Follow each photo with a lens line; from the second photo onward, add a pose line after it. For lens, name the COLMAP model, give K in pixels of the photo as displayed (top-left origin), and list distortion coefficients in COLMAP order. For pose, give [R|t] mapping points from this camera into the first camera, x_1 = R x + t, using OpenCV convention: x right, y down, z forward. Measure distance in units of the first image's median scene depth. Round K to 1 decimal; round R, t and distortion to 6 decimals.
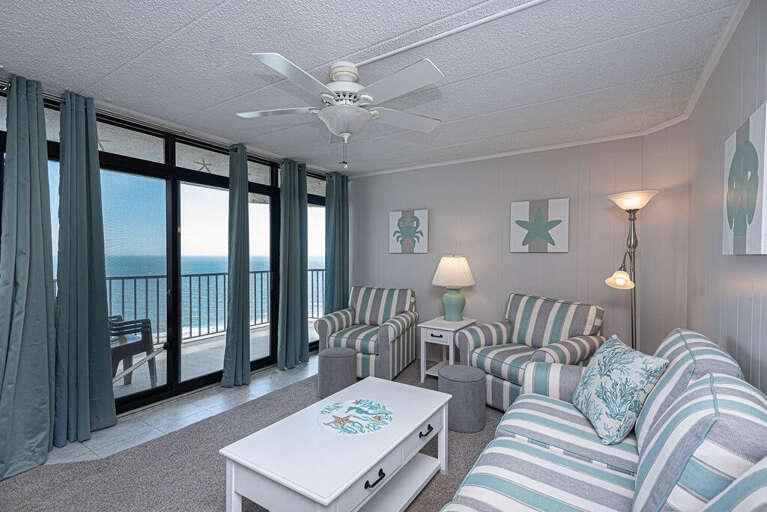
lens RADIAL K [[358.6, 0, 383.5], [0, 358.6, 256.0], [0, 0, 1]] dist [0.093488, -0.000138]
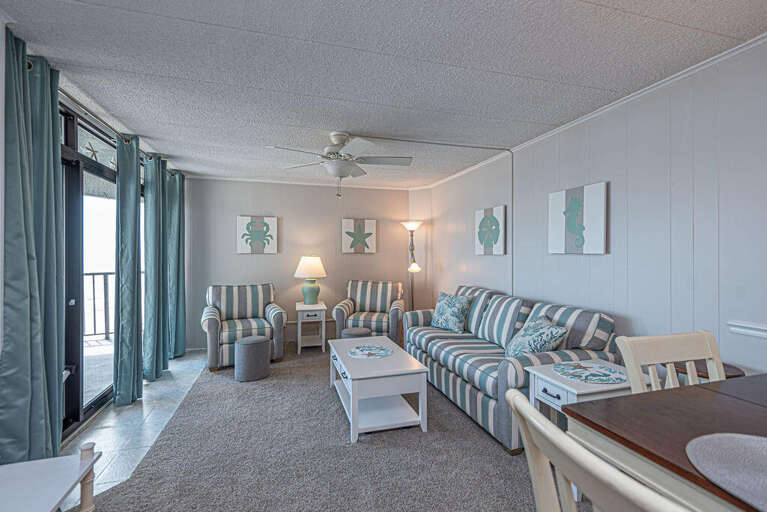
lens RADIAL K [[359.4, 0, 383.5], [0, 359.4, 256.0], [0, 0, 1]] dist [-0.003988, -0.000344]
pose [[0.654800, -0.012241, 0.755703, -0.550224], [0.005964, 0.999921, 0.011029, -0.011282], [-0.755779, -0.002715, 0.654821, -0.055999]]
